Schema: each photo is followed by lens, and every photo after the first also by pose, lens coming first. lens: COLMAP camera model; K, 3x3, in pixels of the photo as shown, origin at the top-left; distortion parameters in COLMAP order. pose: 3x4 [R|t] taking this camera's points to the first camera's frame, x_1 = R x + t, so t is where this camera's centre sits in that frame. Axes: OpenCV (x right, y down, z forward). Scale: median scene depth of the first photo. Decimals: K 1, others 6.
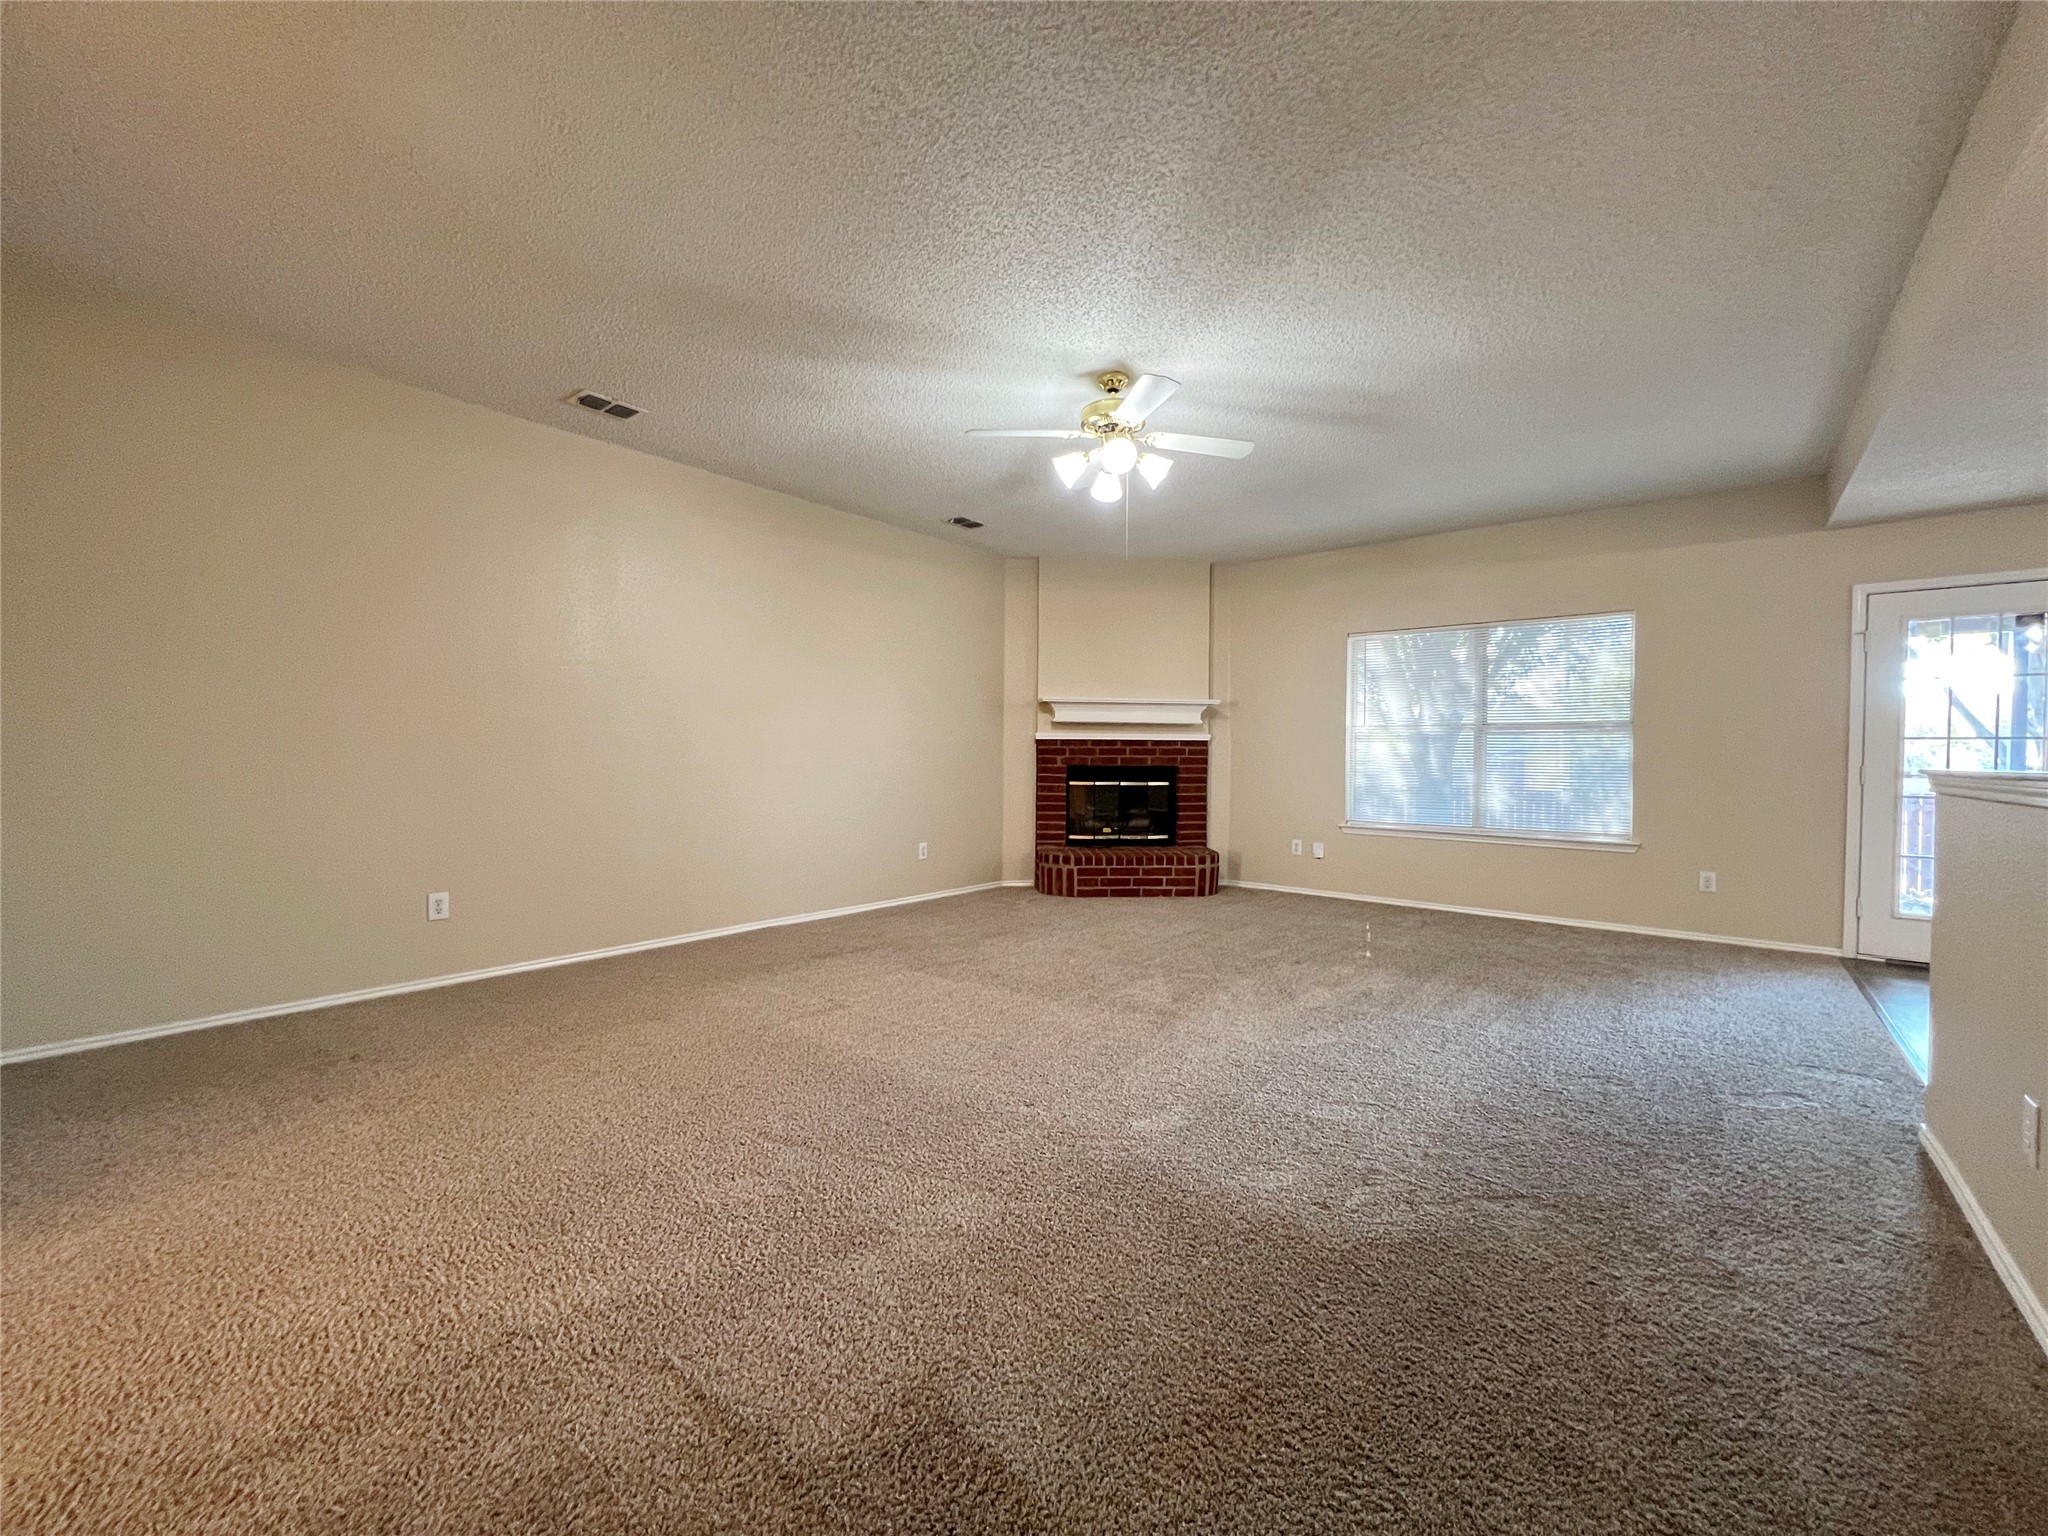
lens RADIAL K [[818.8, 0, 1026.3], [0, 818.8, 762.4], [0, 0, 1]] dist [-0.001711, -0.000057]
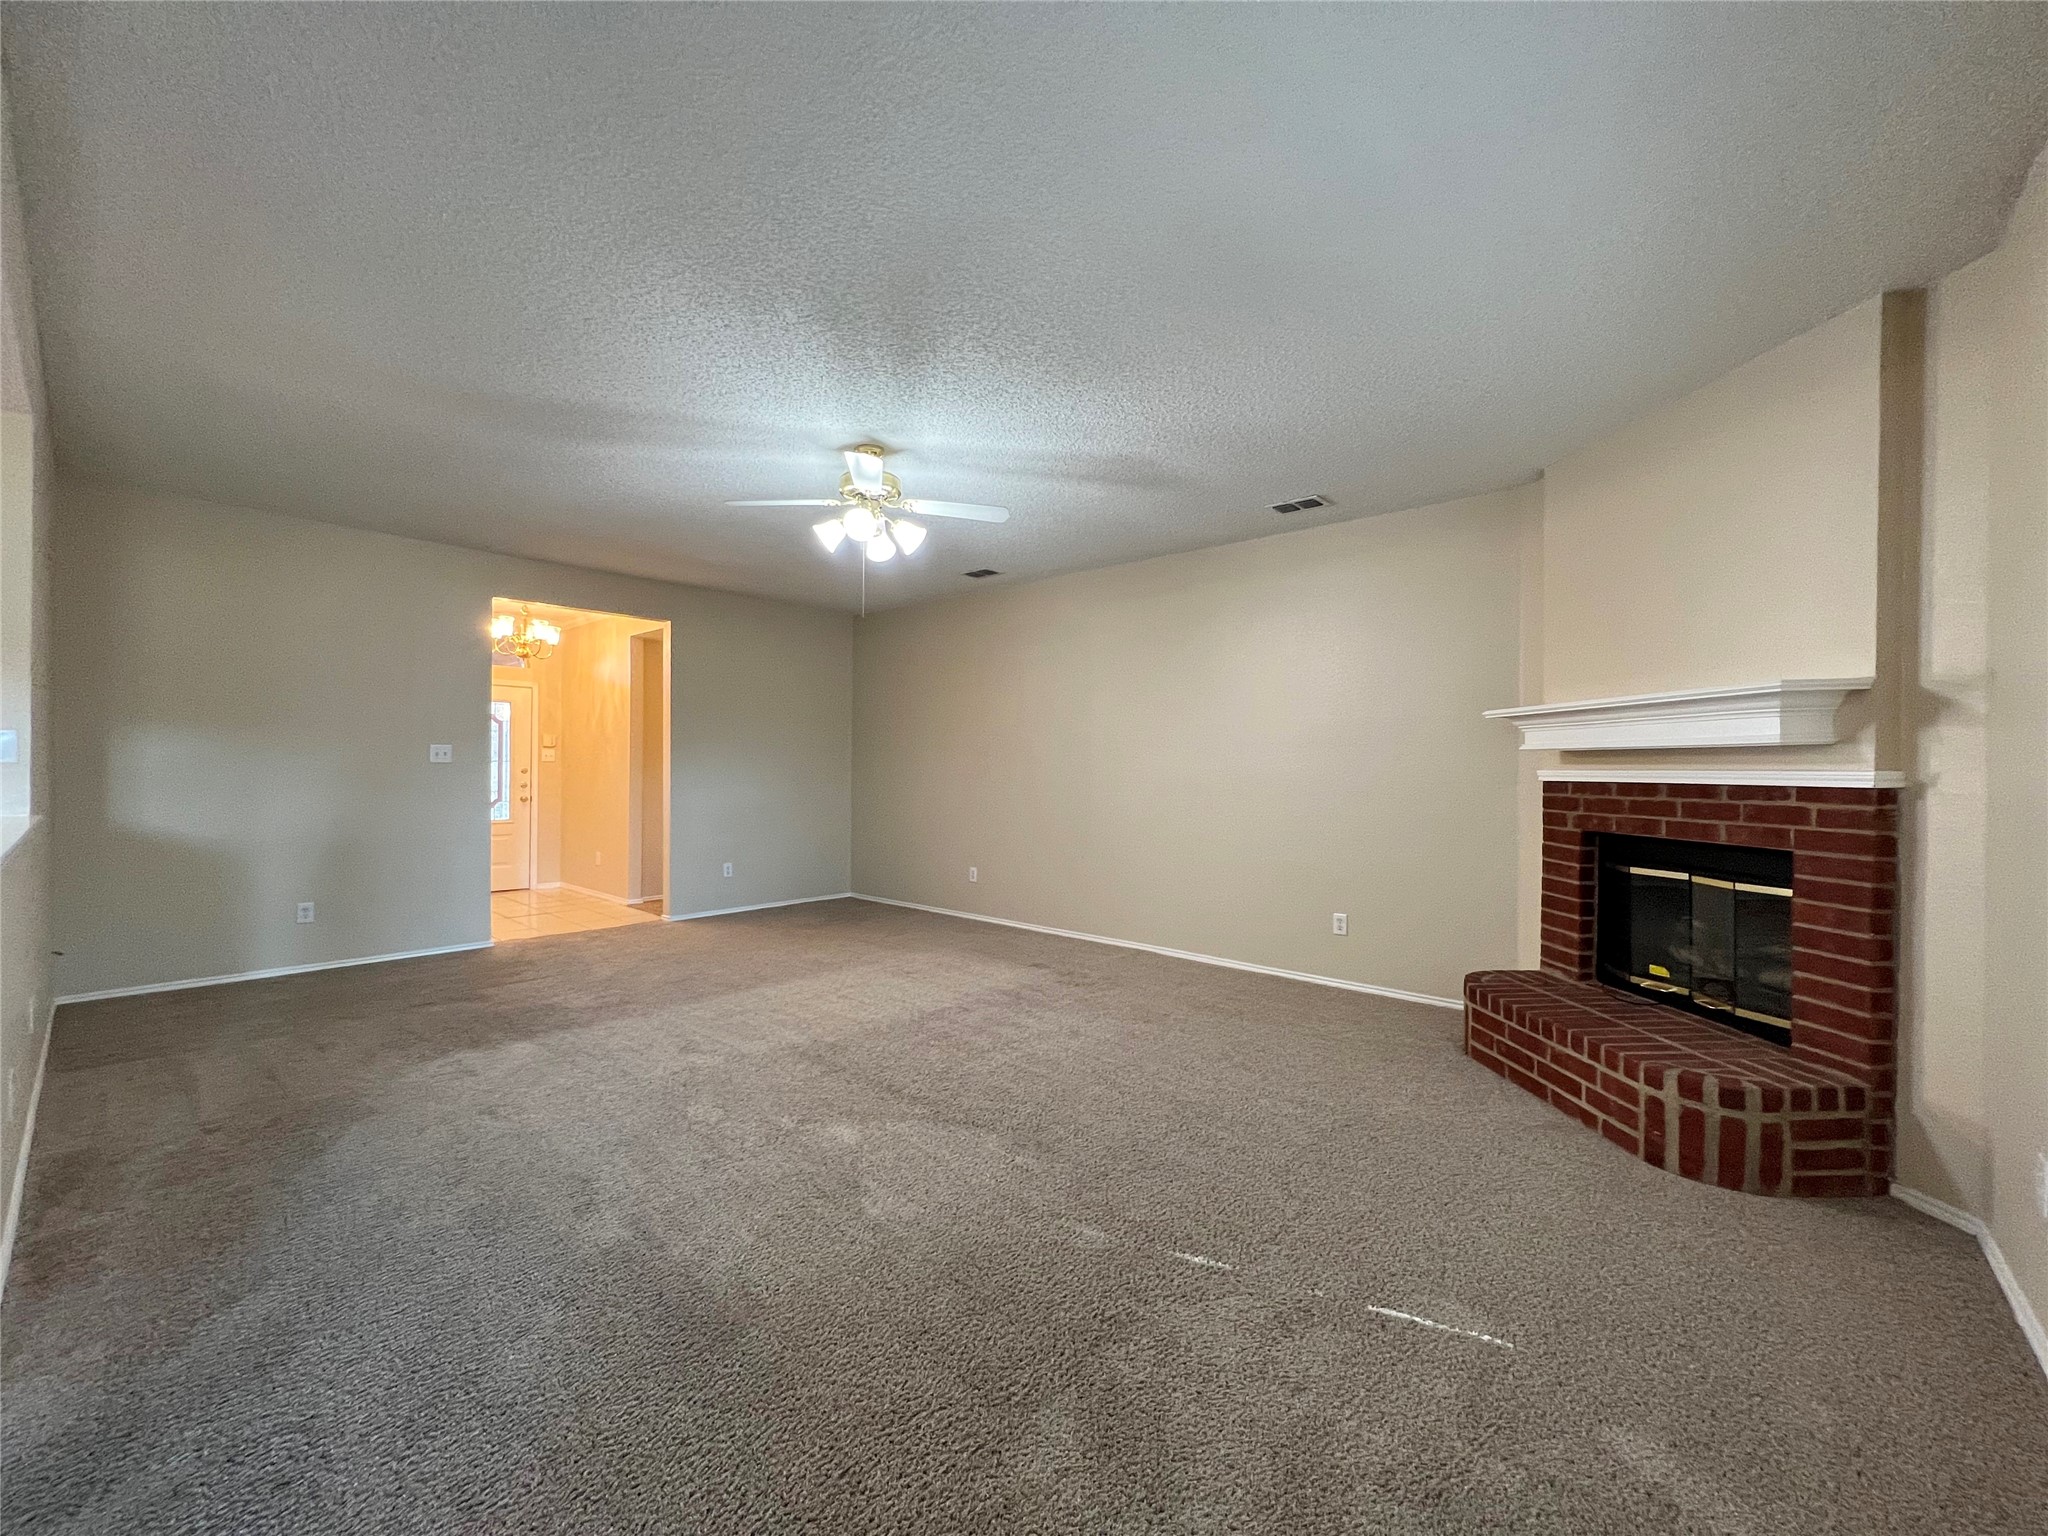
lens RADIAL K [[818.8, 0, 1025.5], [0, 818.8, 771.7], [0, 0, 1]] dist [-0.001711, -0.000057]
pose [[0.004846, -0.003233, -0.999983, 0.585453], [-0.032609, 0.999462, -0.003390, -0.020971], [0.999456, 0.032625, 0.004738, 0.632846]]
